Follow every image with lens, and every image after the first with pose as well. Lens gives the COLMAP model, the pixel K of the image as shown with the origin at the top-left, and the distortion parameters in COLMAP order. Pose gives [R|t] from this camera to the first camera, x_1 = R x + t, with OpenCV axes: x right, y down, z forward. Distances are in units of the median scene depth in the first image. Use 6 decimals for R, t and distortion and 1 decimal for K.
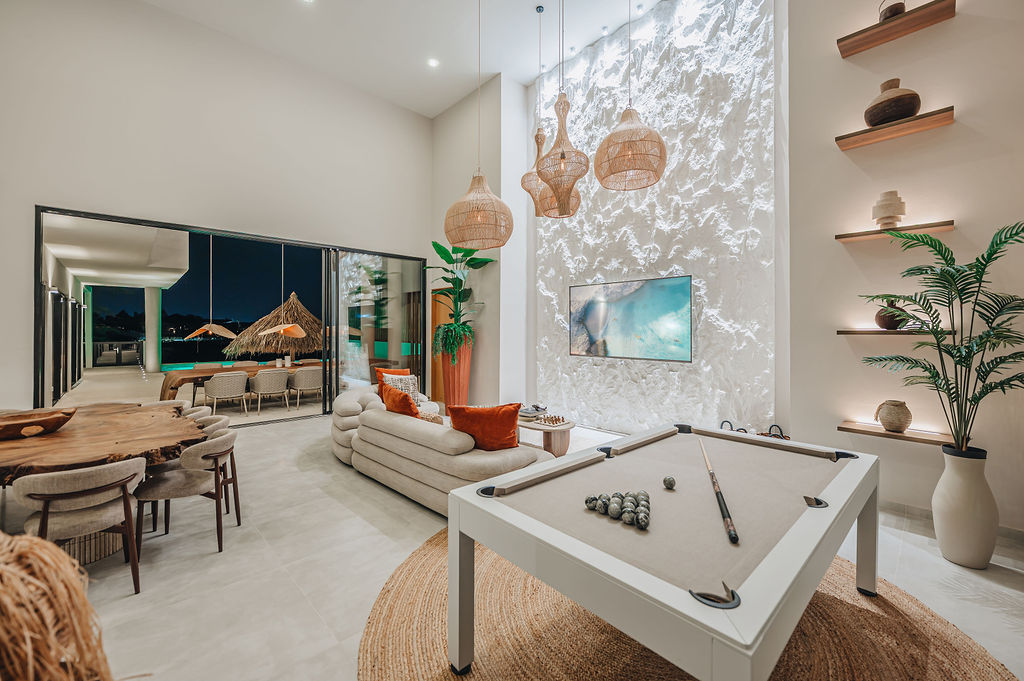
lens RADIAL K [[416.1, 0, 509.1], [0, 416.1, 332.5], [0, 0, 1]] dist [-0.001736, 0.000086]
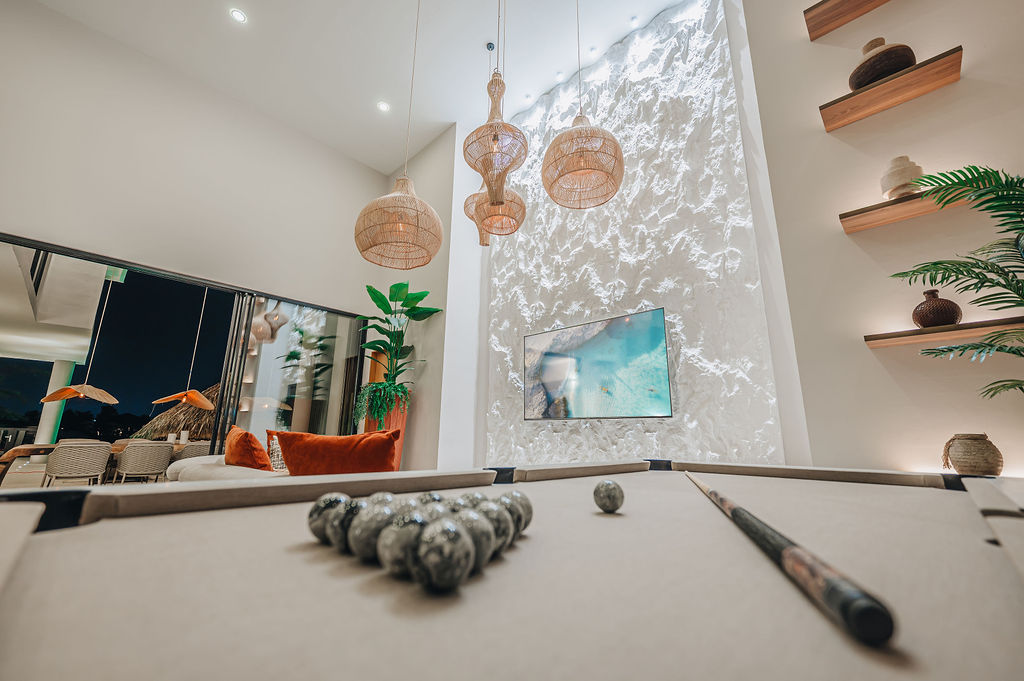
lens RADIAL K [[416.1, 0, 517.7], [0, 416.1, 343.8], [0, 0, 1]] dist [-0.001736, 0.000086]
pose [[0.998327, 0.024391, 0.052428, 0.107881], [-0.011406, 0.971934, -0.234975, 0.122753], [-0.056687, 0.233984, 0.970586, 0.233256]]
